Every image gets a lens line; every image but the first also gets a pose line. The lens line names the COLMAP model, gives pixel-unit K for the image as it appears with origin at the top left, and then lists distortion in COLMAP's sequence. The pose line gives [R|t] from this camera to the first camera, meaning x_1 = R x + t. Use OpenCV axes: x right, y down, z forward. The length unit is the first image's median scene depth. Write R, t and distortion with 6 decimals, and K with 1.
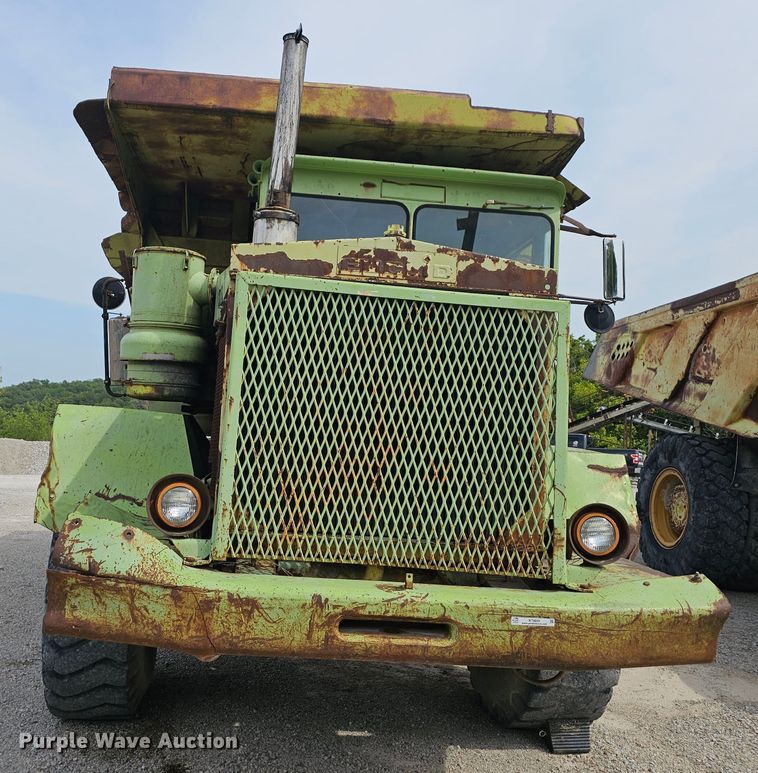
lens RADIAL K [[768.4, 0, 378.2], [0, 768.4, 409.2], [0, 0, 1]] dist [0.039507, -0.012797]
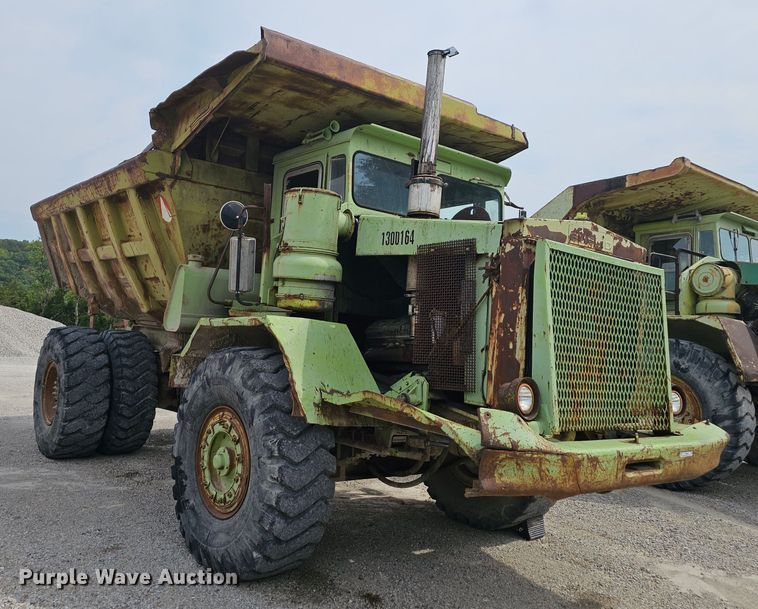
lens RADIAL K [[615.6, 0, 379.0], [0, 615.6, 304.5], [0, 0, 1]] dist [0.049641, -0.012159]
pose [[0.851164, 0.024733, 0.524317, -1.014626], [-0.033364, 0.999419, 0.007018, -0.047751], [-0.523838, -0.023467, 0.851494, 0.138815]]
